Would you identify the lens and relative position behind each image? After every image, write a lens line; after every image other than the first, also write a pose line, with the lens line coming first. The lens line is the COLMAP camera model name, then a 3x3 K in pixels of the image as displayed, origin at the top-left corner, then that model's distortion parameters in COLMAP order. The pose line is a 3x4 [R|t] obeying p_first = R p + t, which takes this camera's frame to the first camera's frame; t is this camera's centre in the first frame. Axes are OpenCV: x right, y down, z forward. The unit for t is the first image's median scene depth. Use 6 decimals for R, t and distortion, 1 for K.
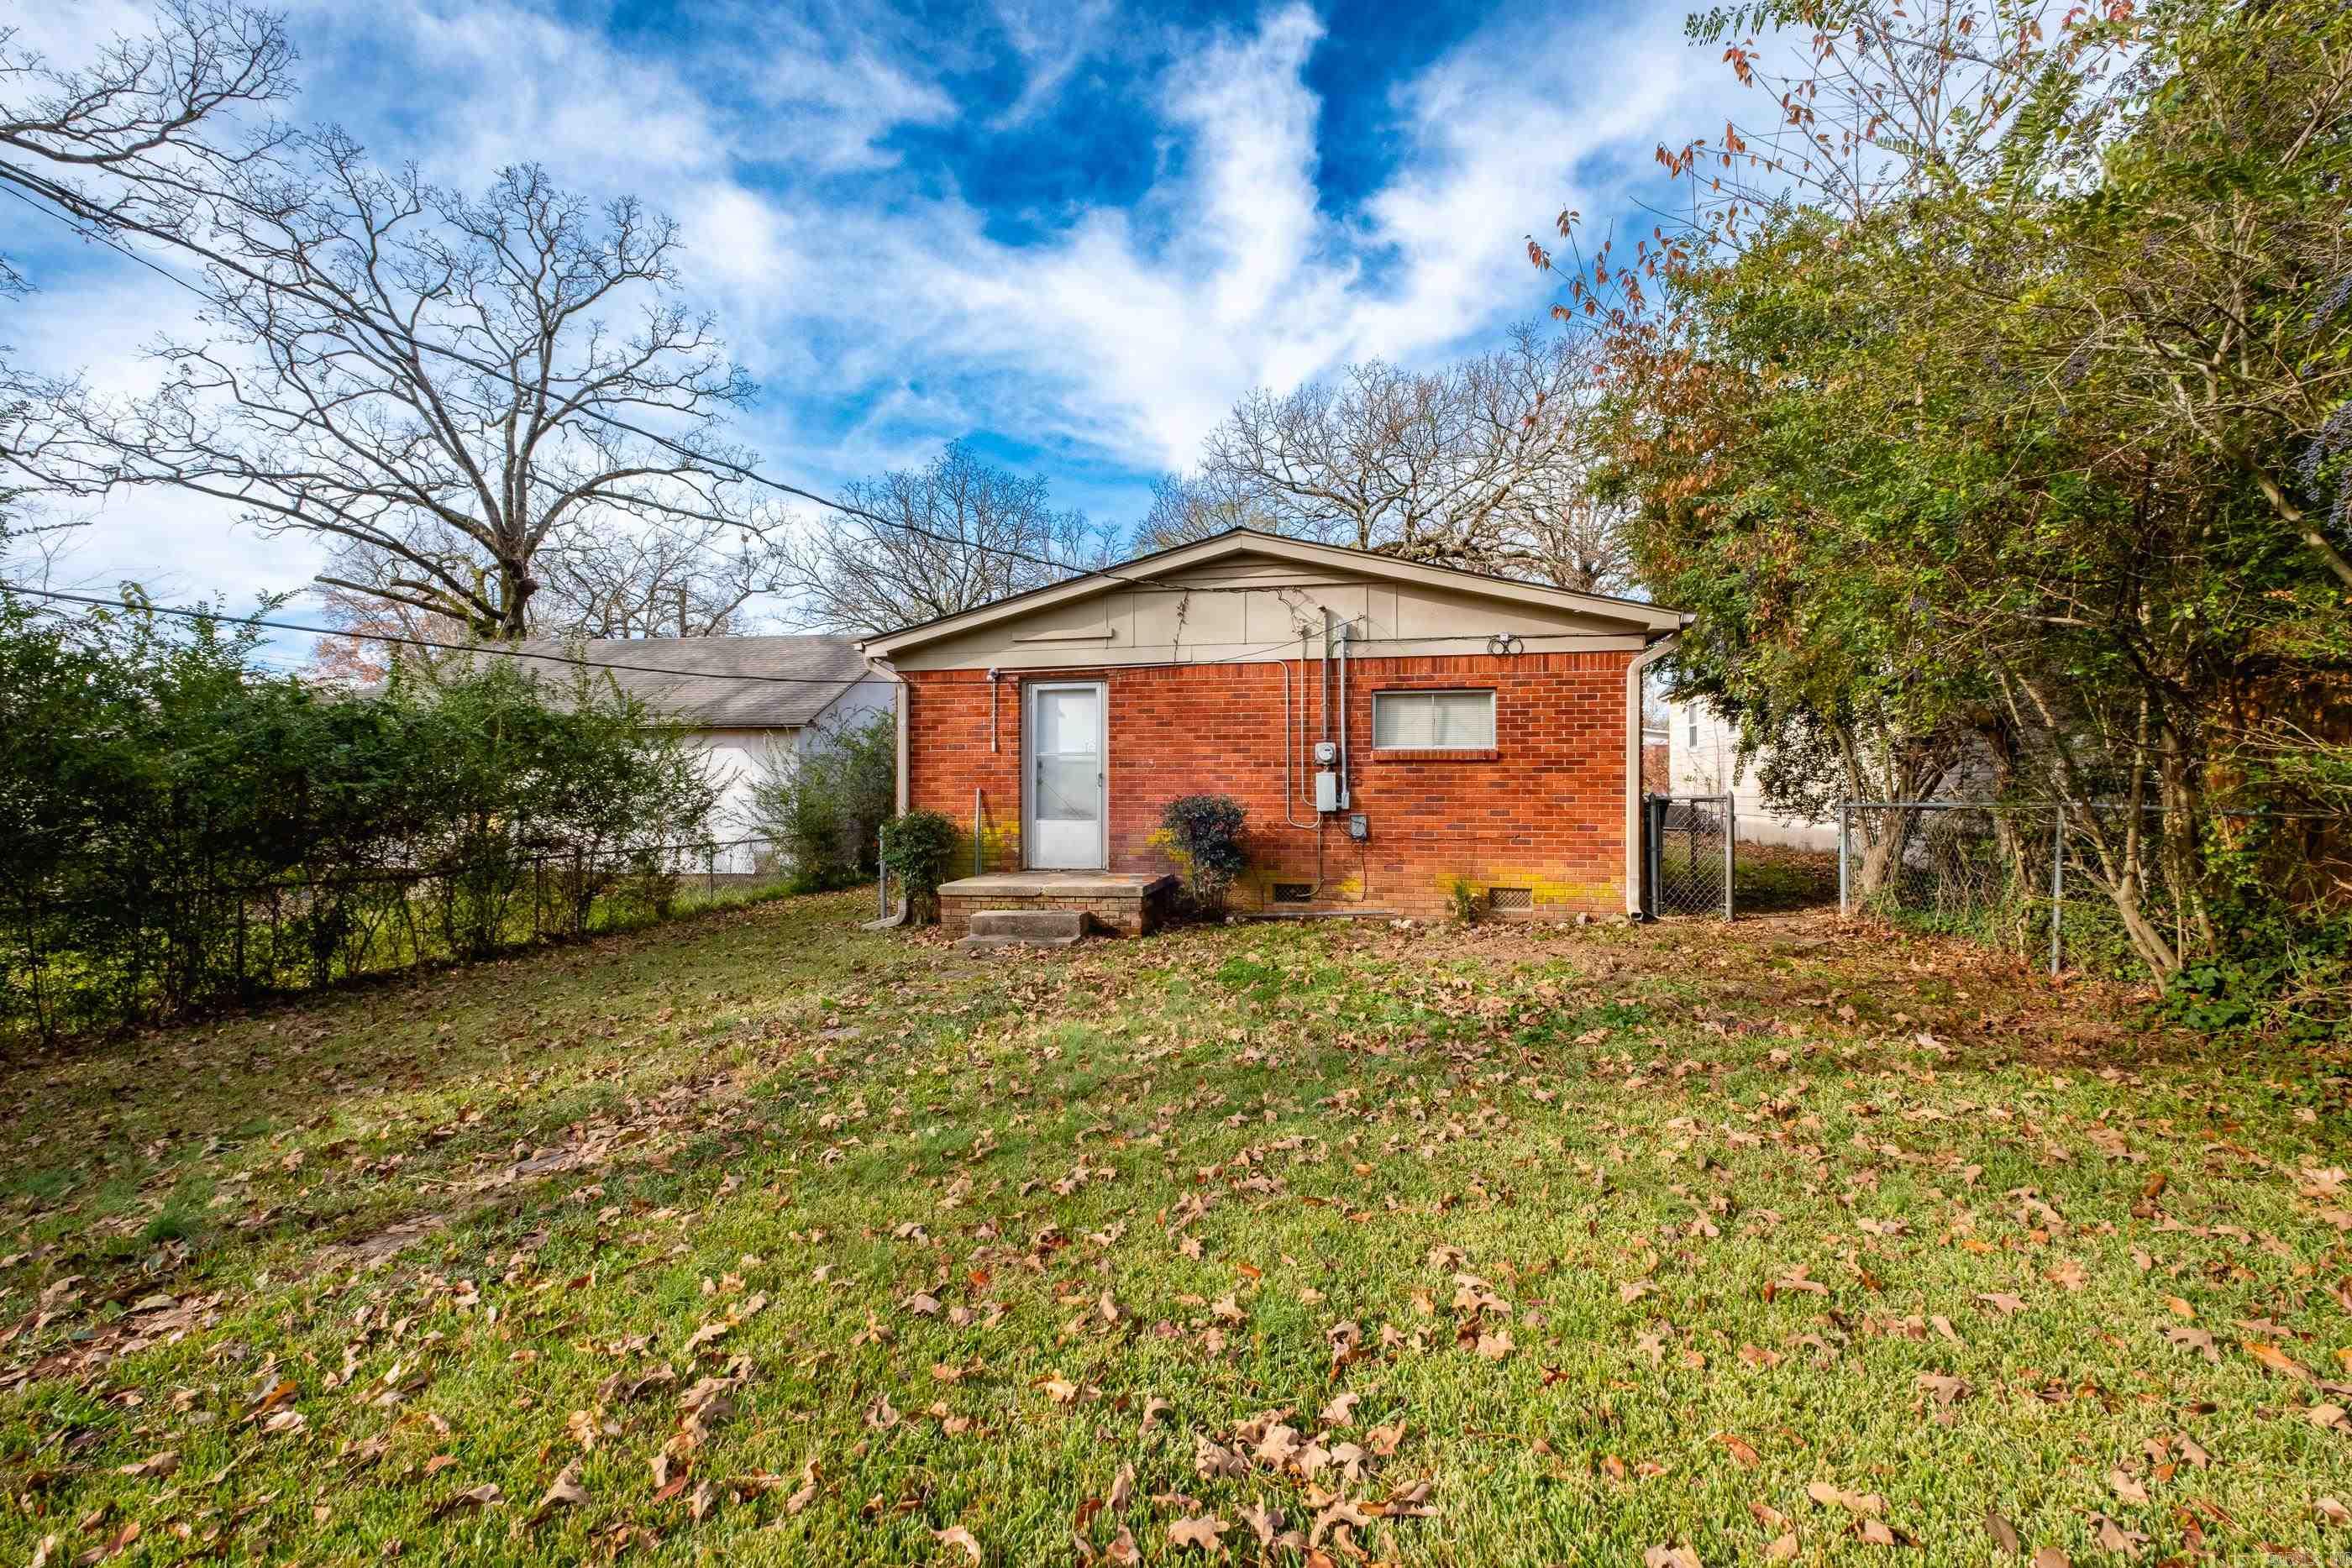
lens RADIAL K [[1029.6, 0, 1183.7], [0, 1029.6, 736.5], [0, 0, 1]] dist [-0.000367, -0.000643]
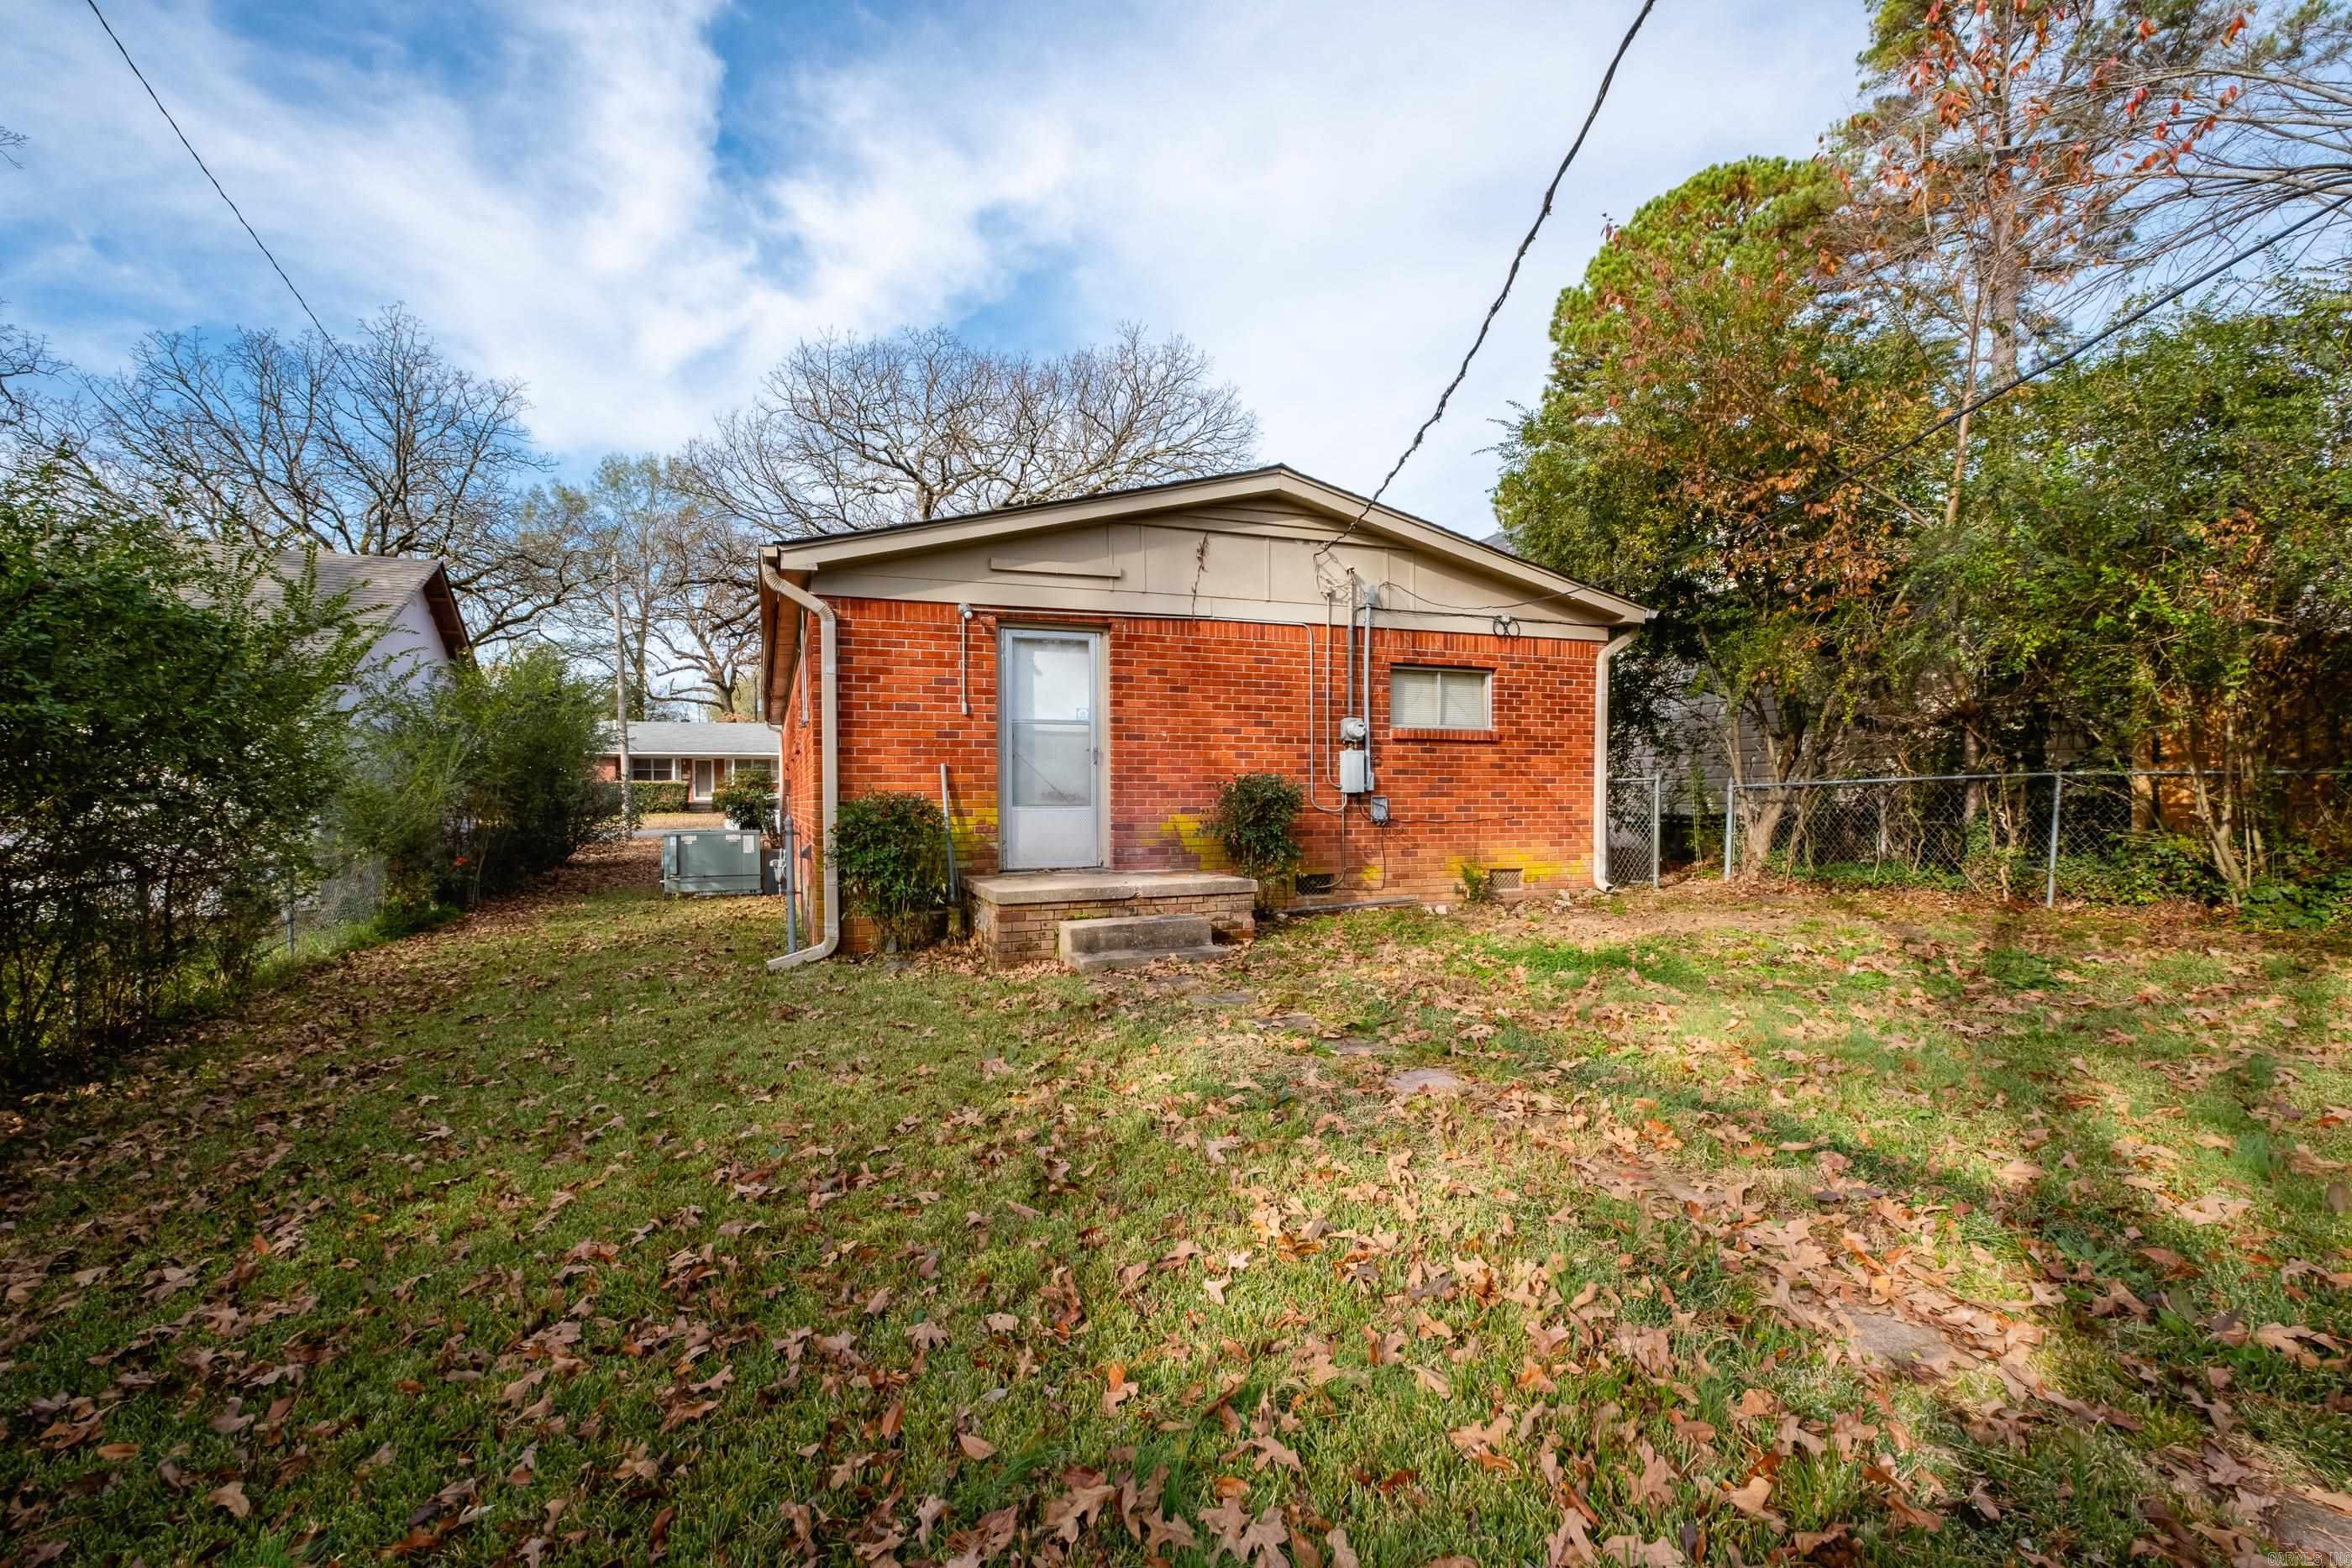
lens RADIAL K [[1032.9, 0, 1162.0], [0, 1032.9, 775.3], [0, 0, 1]] dist [0.002370, -0.000879]
pose [[0.854751, 0.011397, 0.518914, -0.478428], [-0.022077, 0.999652, 0.014409, 0.047177], [-0.518569, -0.023772, 0.854705, 0.303183]]
